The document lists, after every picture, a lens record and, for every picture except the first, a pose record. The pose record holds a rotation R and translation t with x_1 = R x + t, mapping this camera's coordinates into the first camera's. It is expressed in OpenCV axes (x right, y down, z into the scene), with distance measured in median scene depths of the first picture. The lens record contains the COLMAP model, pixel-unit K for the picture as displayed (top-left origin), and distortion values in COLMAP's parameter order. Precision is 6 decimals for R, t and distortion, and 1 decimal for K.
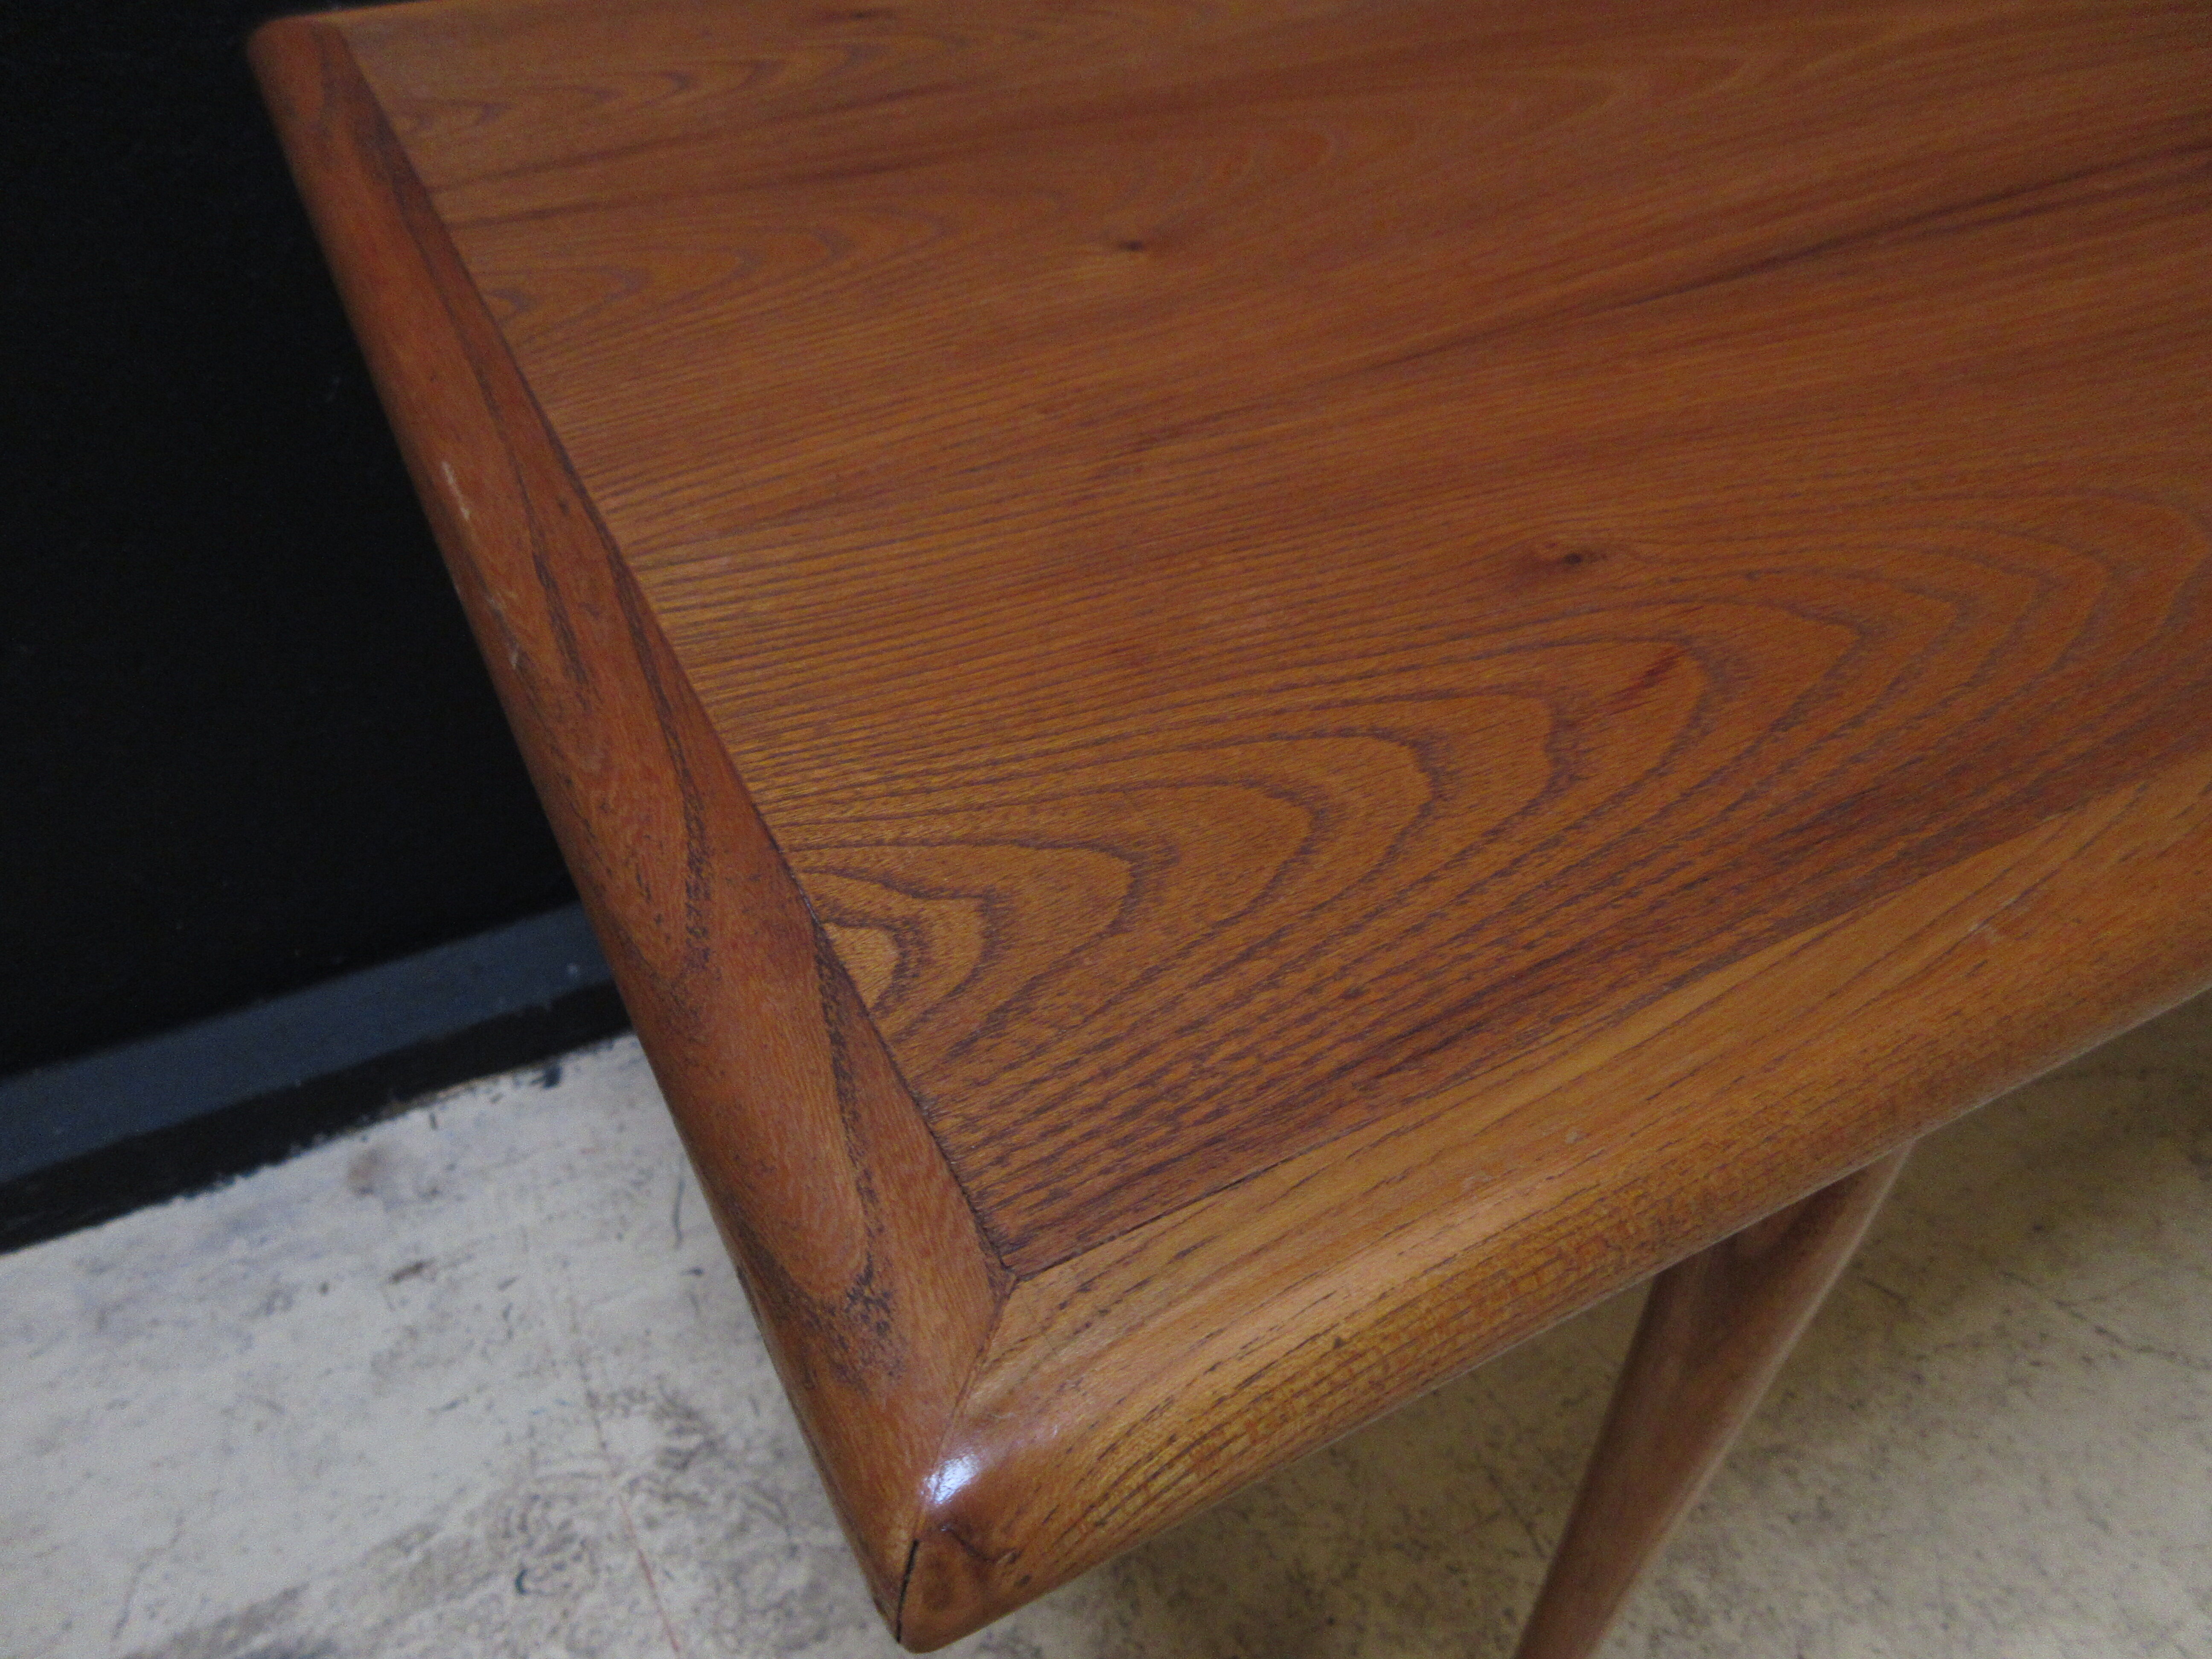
lens RADIAL K [[1623.9, 0, 1103.1], [0, 1623.9, 822.2], [0, 0, 1]] dist [0.005485, -0.006141]
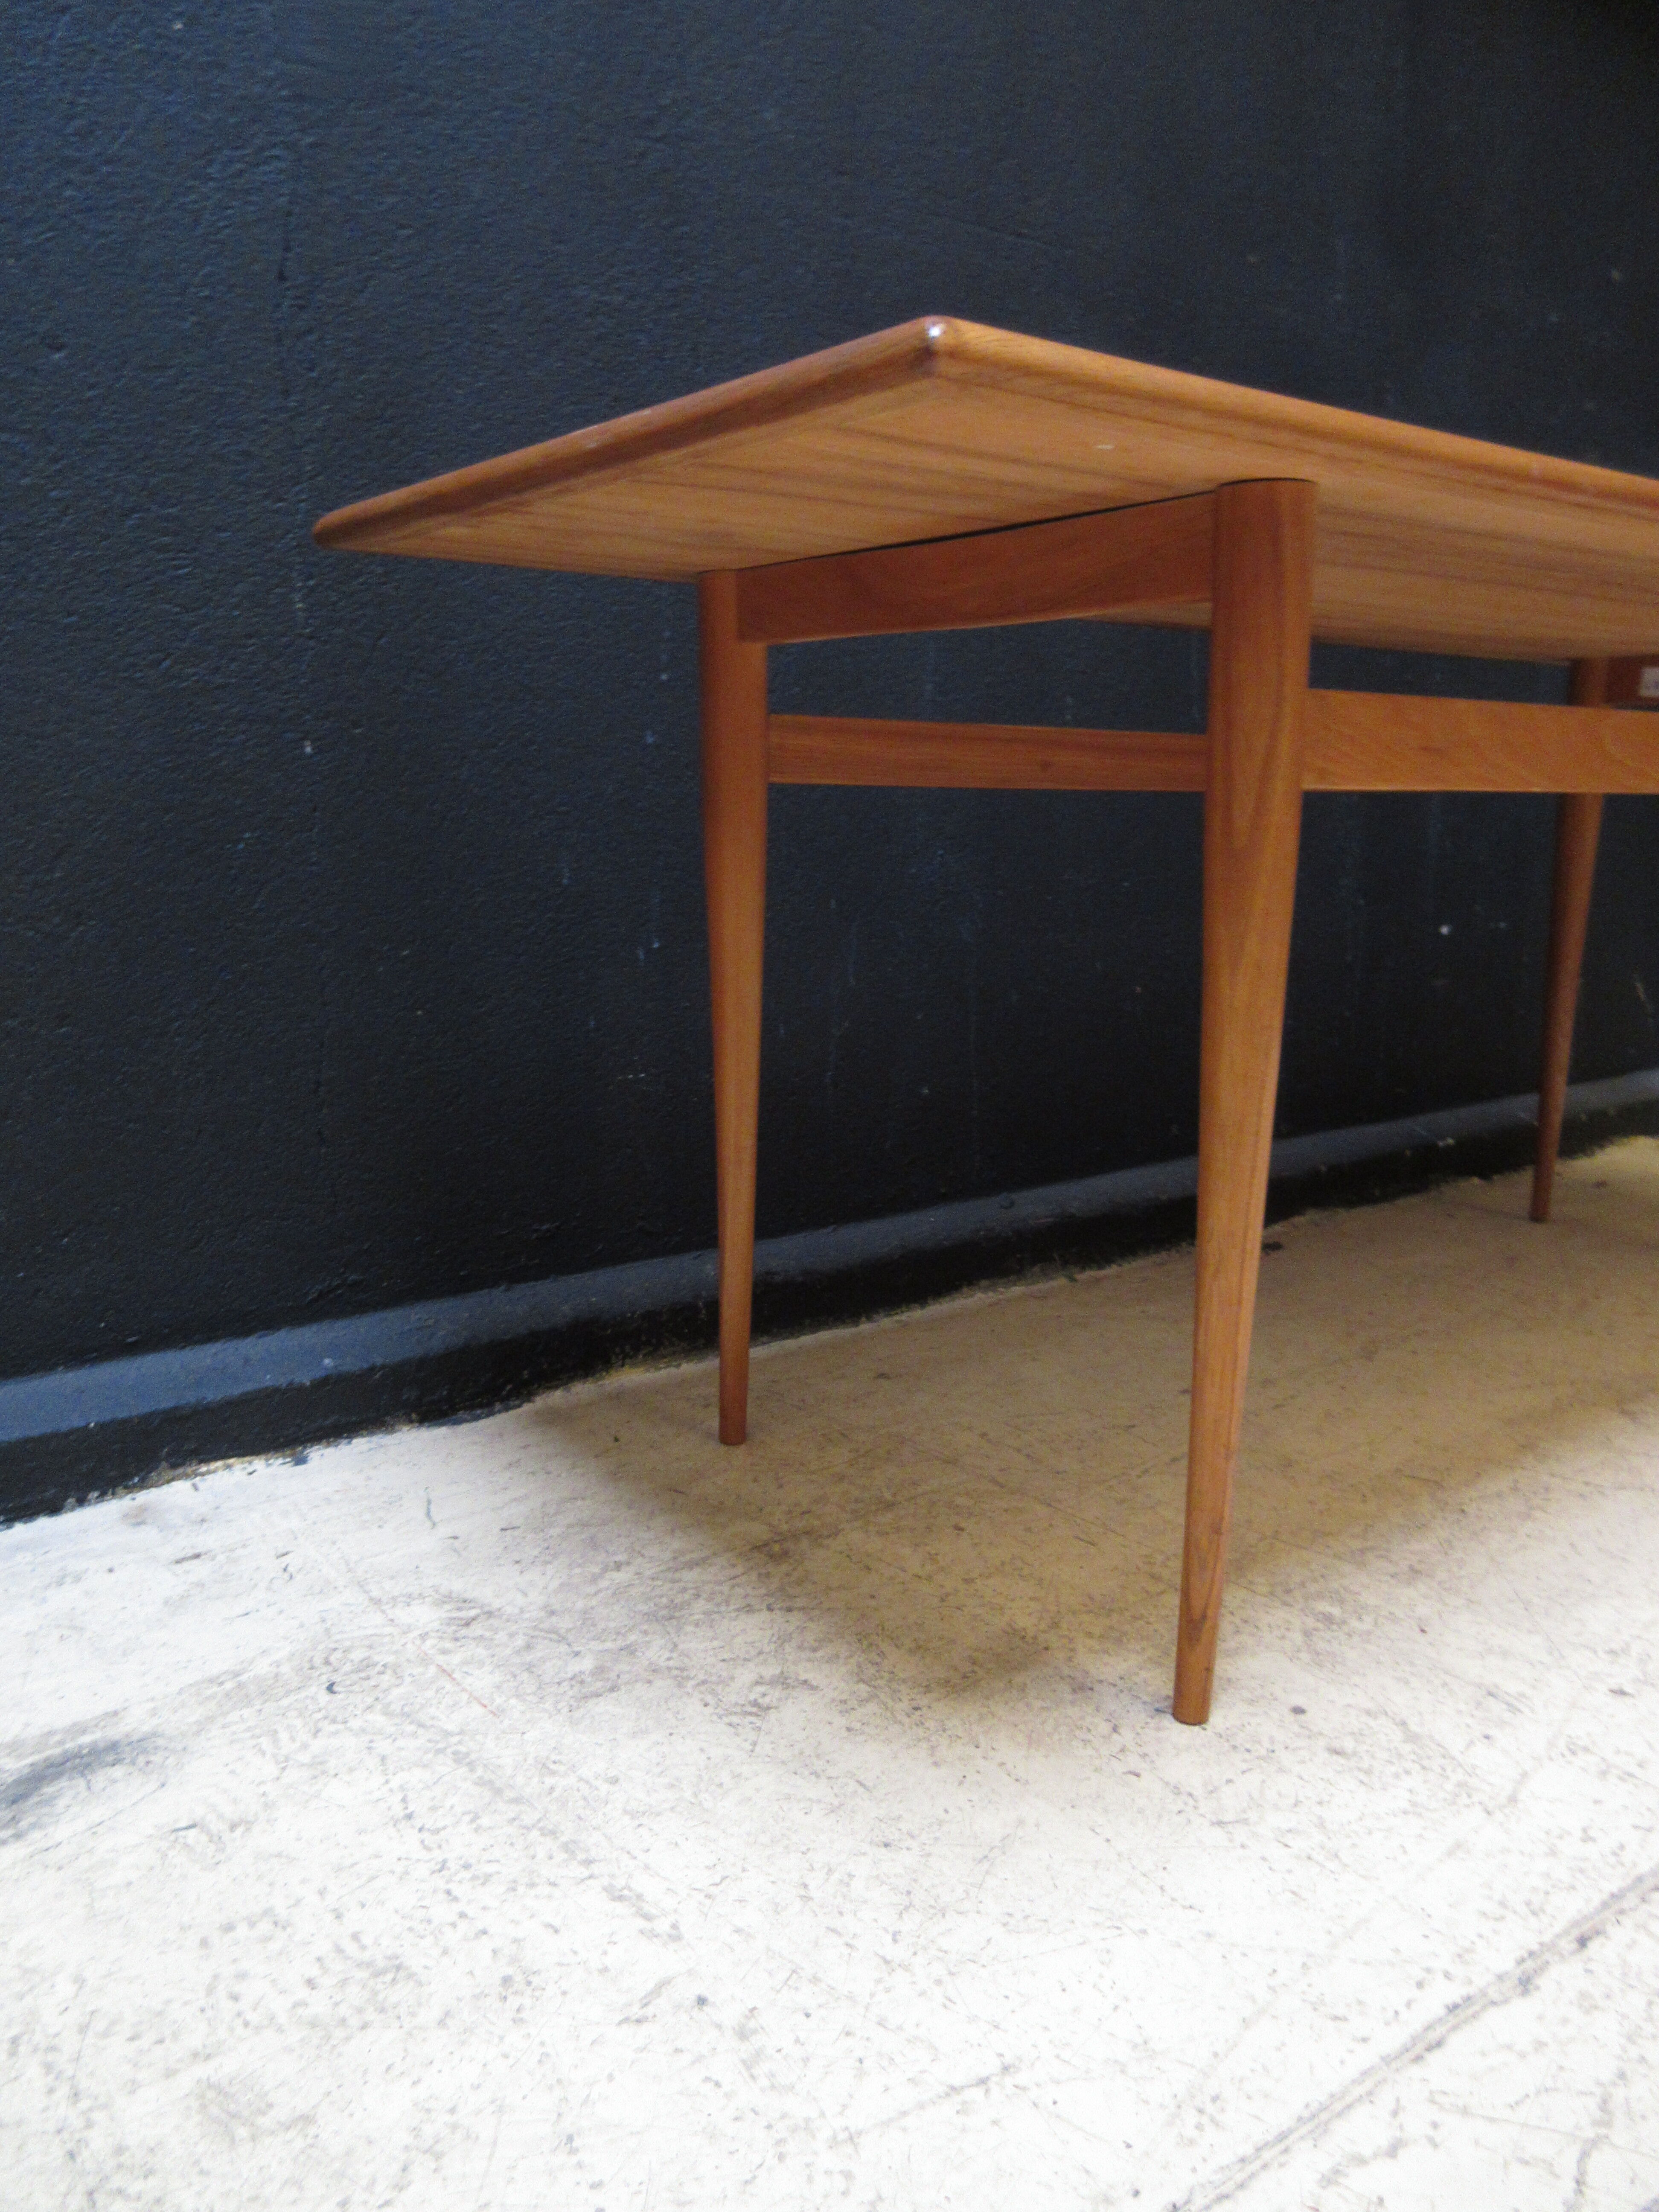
lens RADIAL K [[1623.9, 0, 829.2], [0, 1623.9, 1097.9], [0, 0, 1]] dist [0.005485, -0.006141]
pose [[0.986527, -0.031314, 0.160576, -0.343899], [0.111087, 0.848769, -0.516963, 1.334229], [-0.120104, 0.527836, 0.840812, -0.326568]]
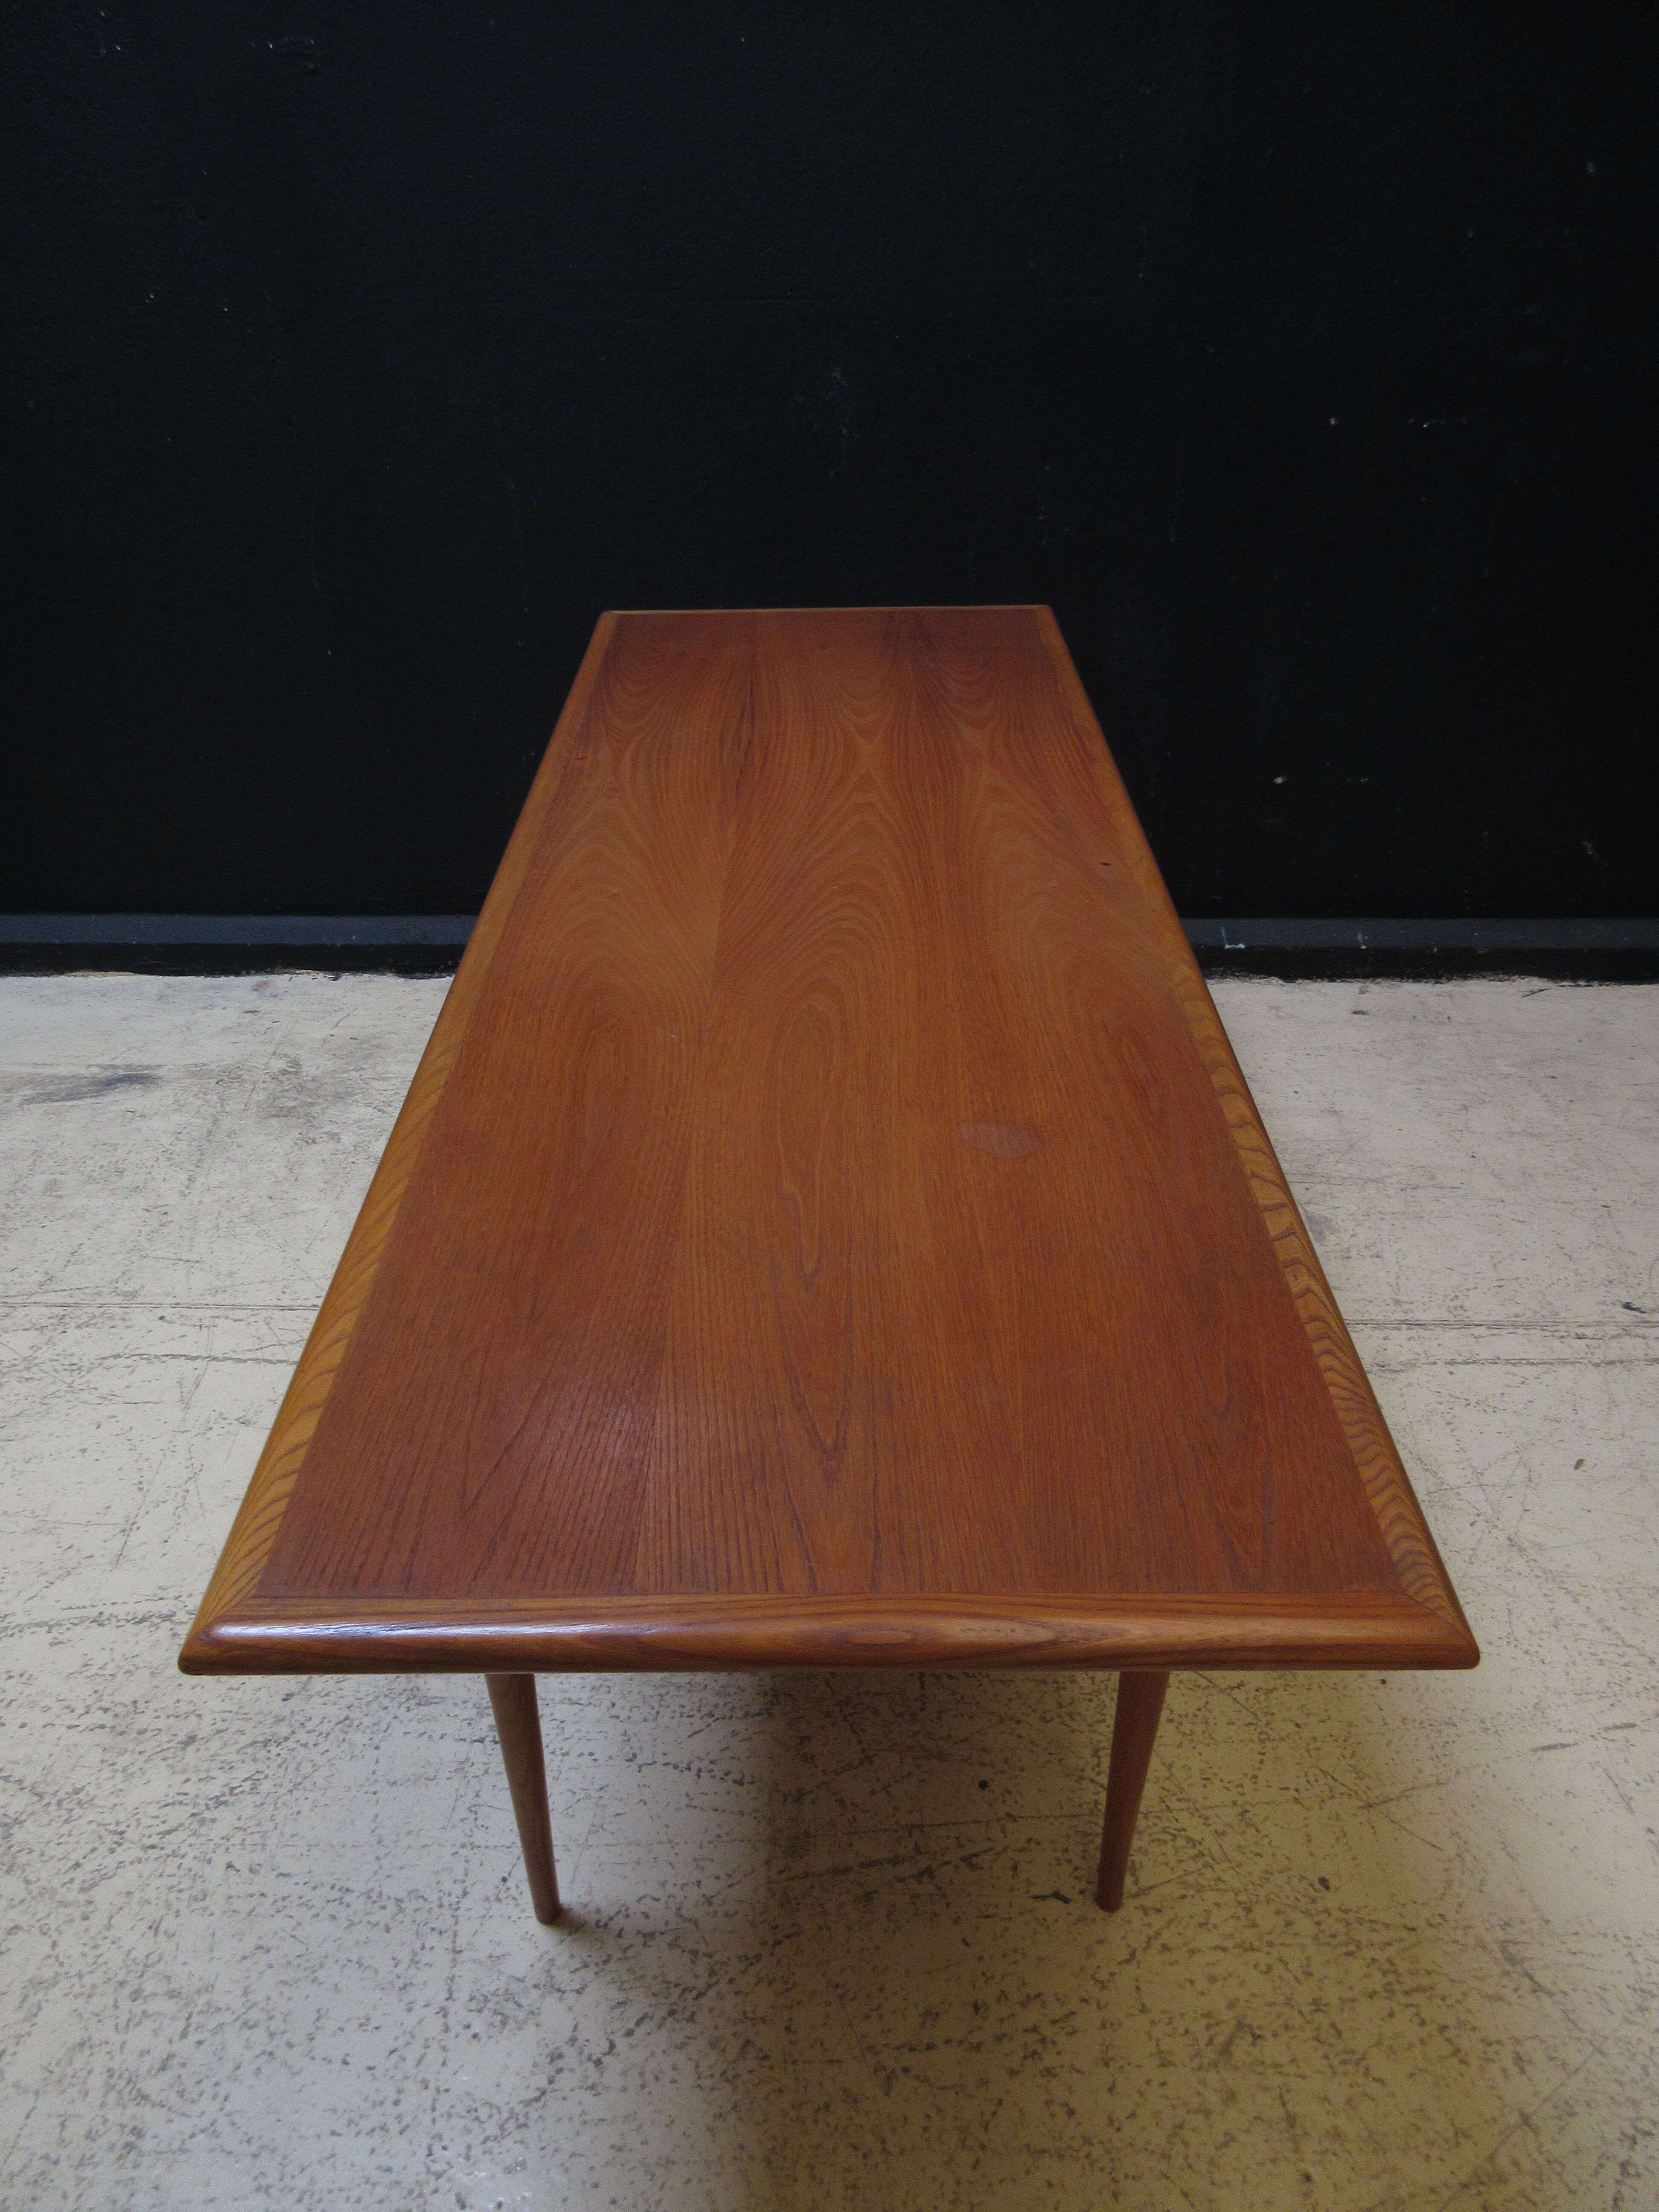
lens RADIAL K [[1623.9, 0, 830.9], [0, 1623.9, 1092.3], [0, 0, 1]] dist [0.005485, -0.006141]
pose [[0.883860, 0.239708, -0.401662, 3.257226], [-0.305014, 0.946386, -0.106391, 0.836358], [0.354624, 0.216547, 0.909587, -2.298014]]
